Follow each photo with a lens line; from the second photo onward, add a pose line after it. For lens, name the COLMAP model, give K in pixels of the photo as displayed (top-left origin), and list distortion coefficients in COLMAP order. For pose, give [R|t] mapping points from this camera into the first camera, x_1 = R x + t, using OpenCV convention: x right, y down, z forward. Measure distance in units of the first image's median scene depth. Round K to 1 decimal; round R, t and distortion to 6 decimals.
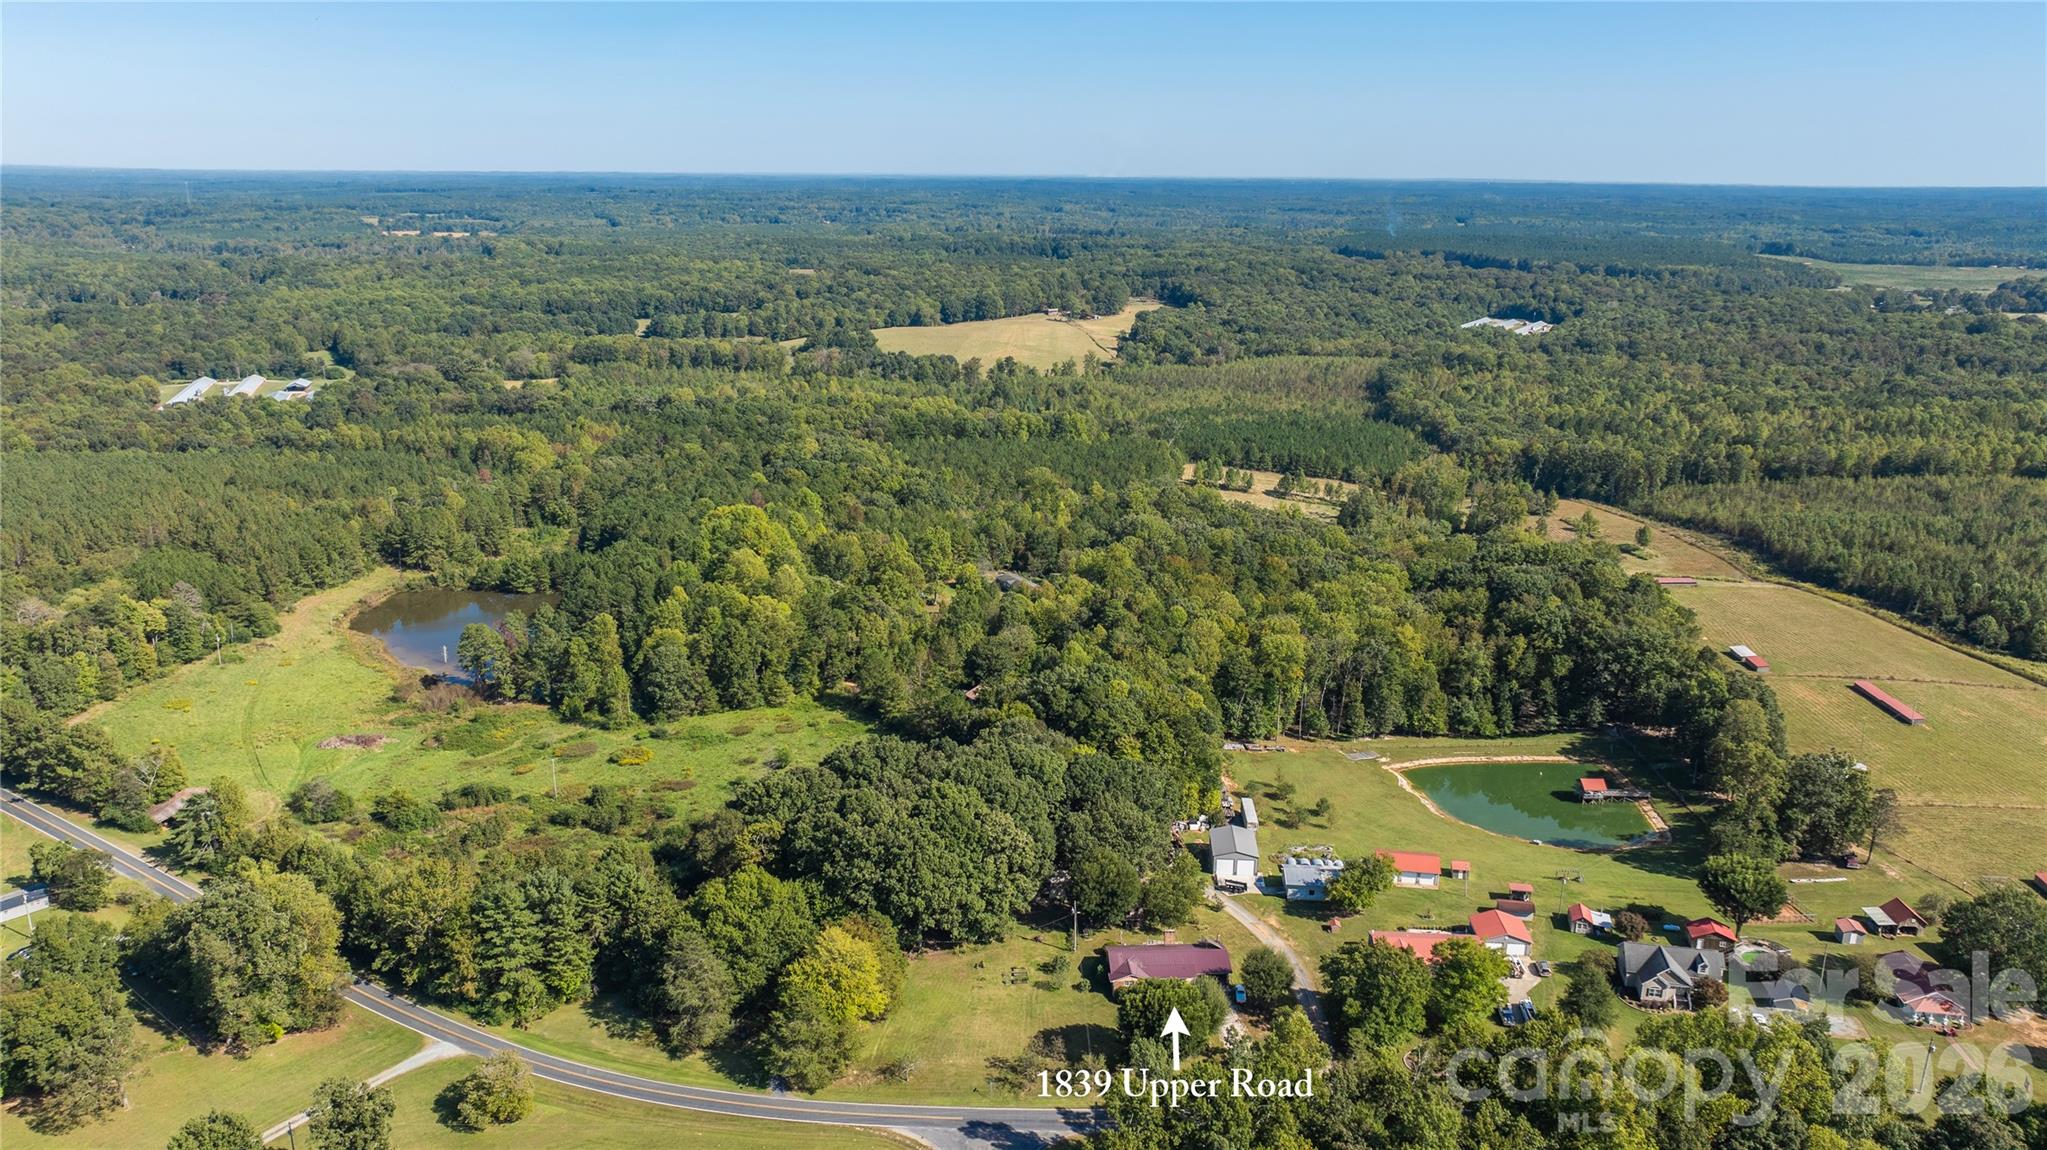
lens RADIAL K [[1431.2, 0, 1023.5], [0, 1431.2, 575.8], [0, 0, 1]] dist [-0.035687, 0.034460]
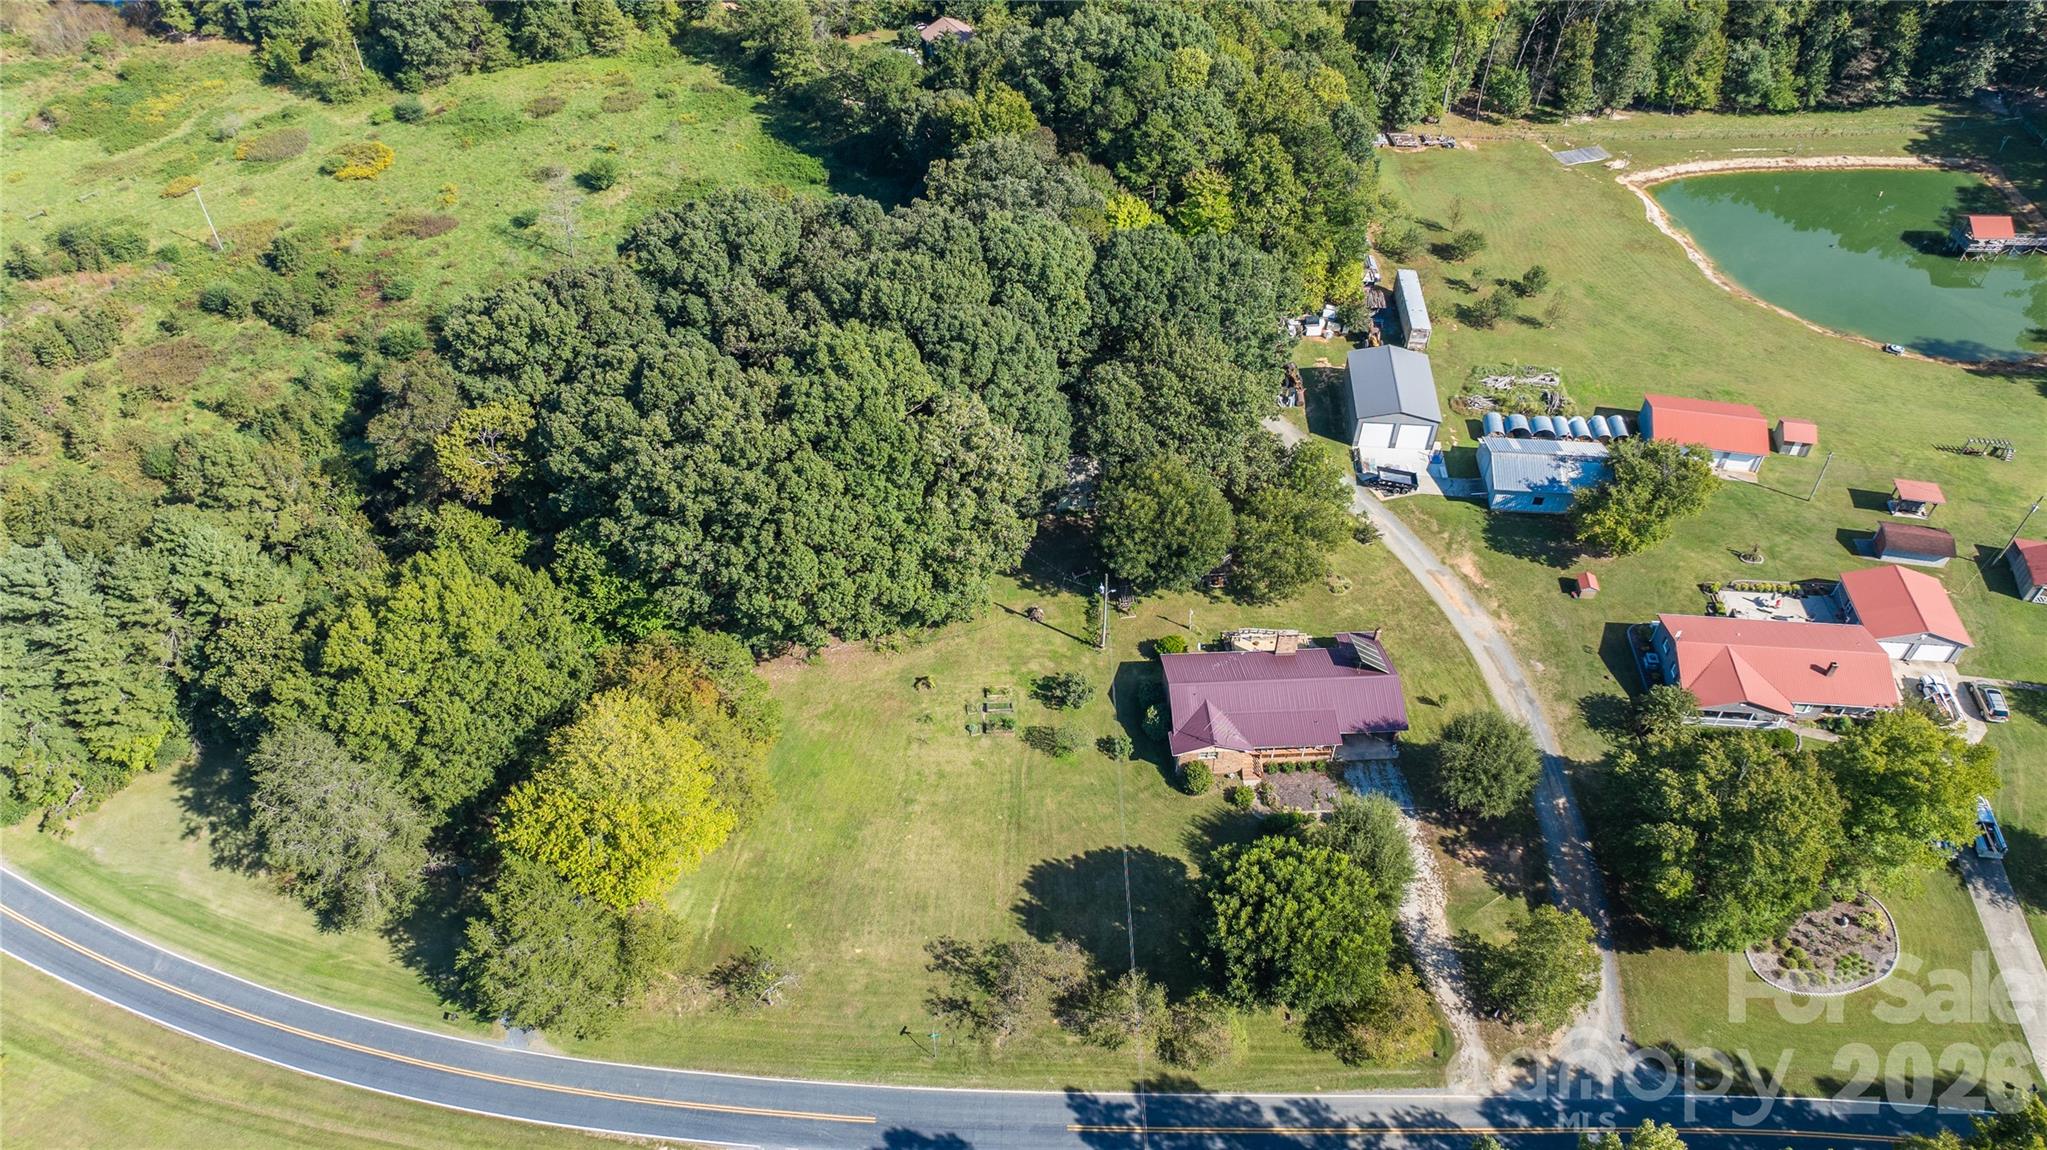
lens RADIAL K [[1431.2, 0, 1014.2], [0, 1431.2, 567.1], [0, 0, 1]] dist [-0.035687, 0.034460]
pose [[0.999944, 0.004985, -0.009333, 0.006490], [0.000301, 0.868276, 0.496082, -0.023470], [0.010576, -0.496057, 0.868226, 0.462377]]
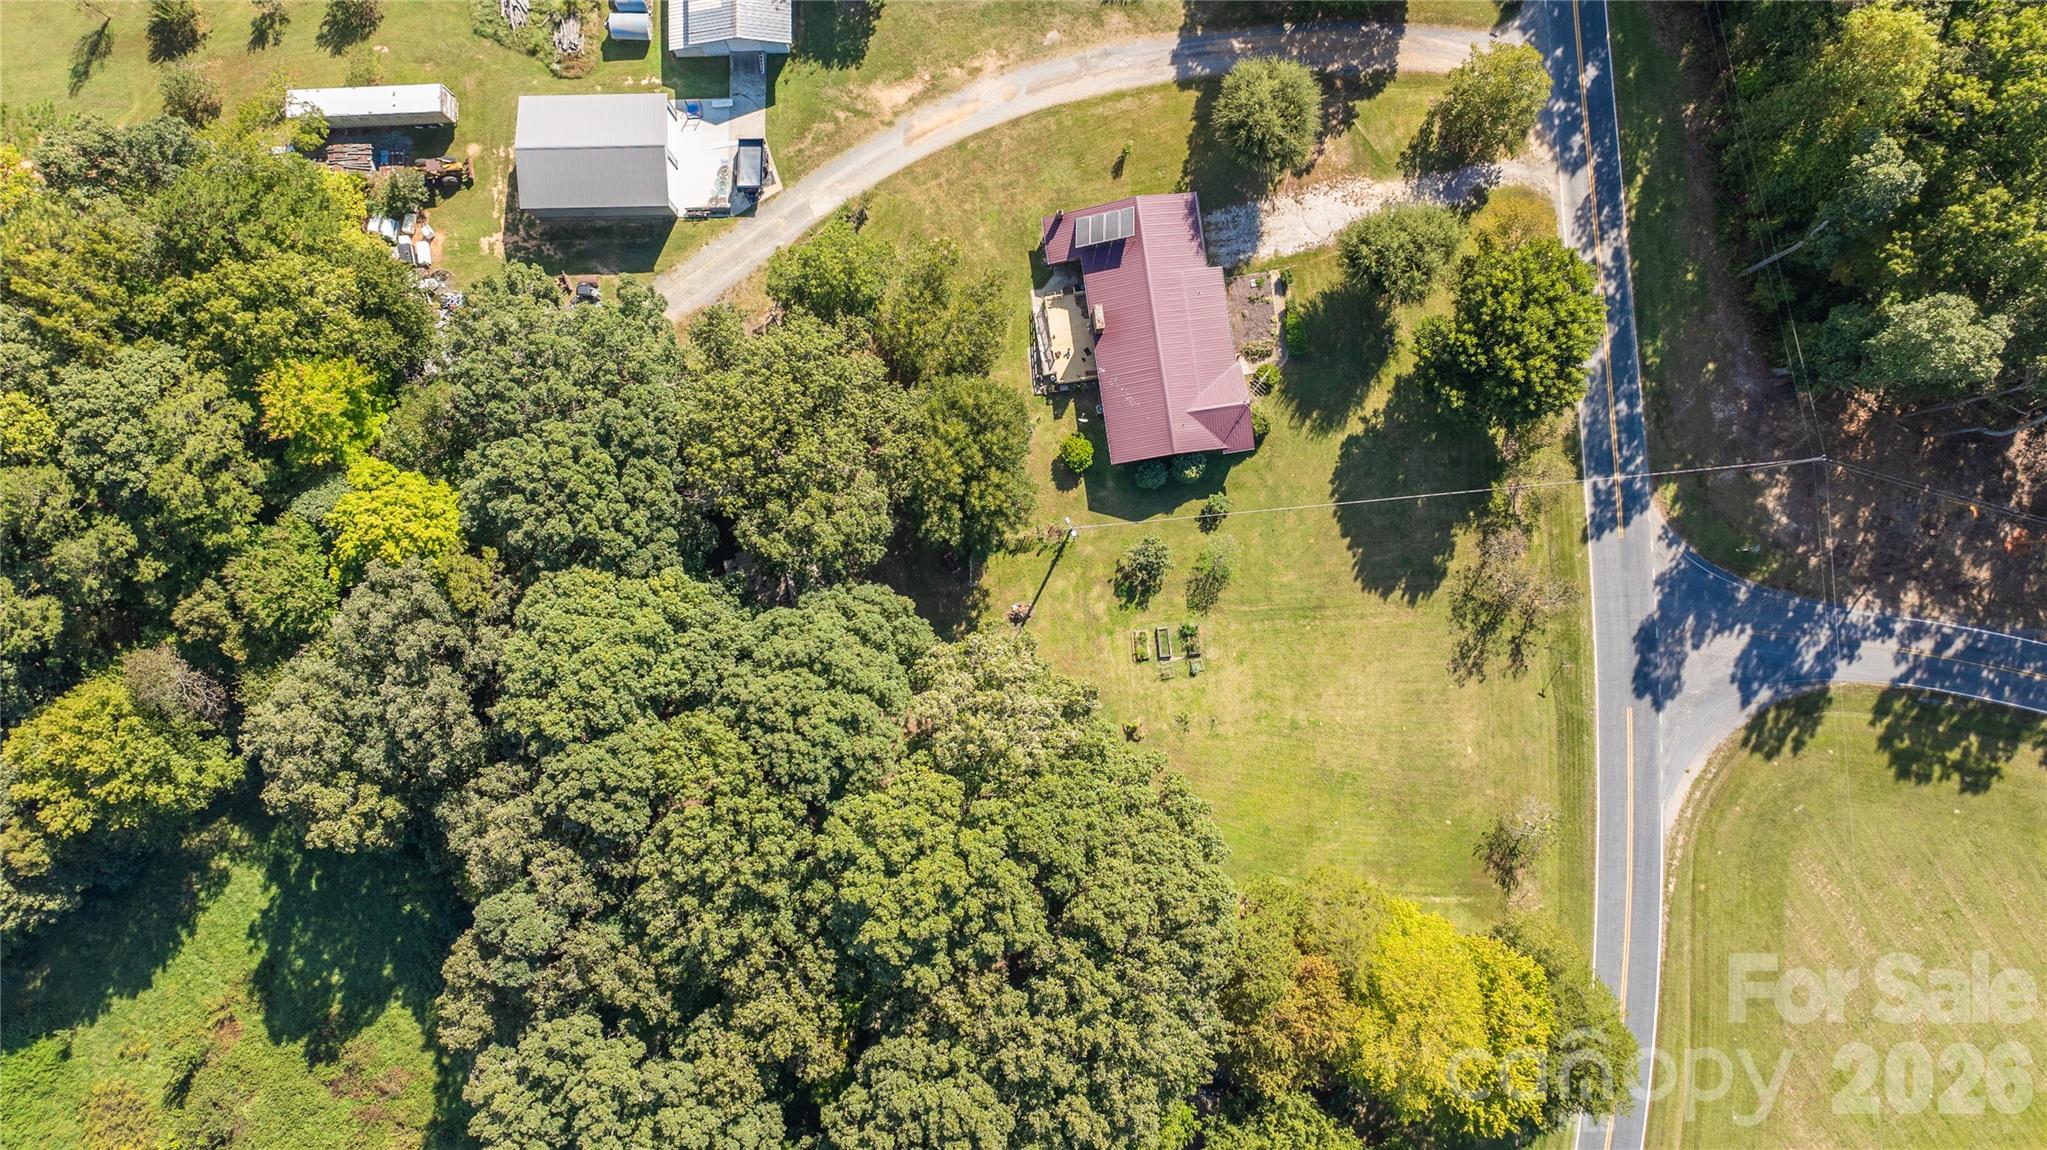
lens RADIAL K [[1431.2, 0, 1021.5], [0, 1431.2, 575.8], [0, 0, 1]] dist [-0.035687, 0.034460]
pose [[-0.076074, -0.997079, 0.006749, 0.016609], [0.270385, -0.014114, 0.962649, -0.156054], [-0.959742, 0.075058, 0.270669, 0.747467]]
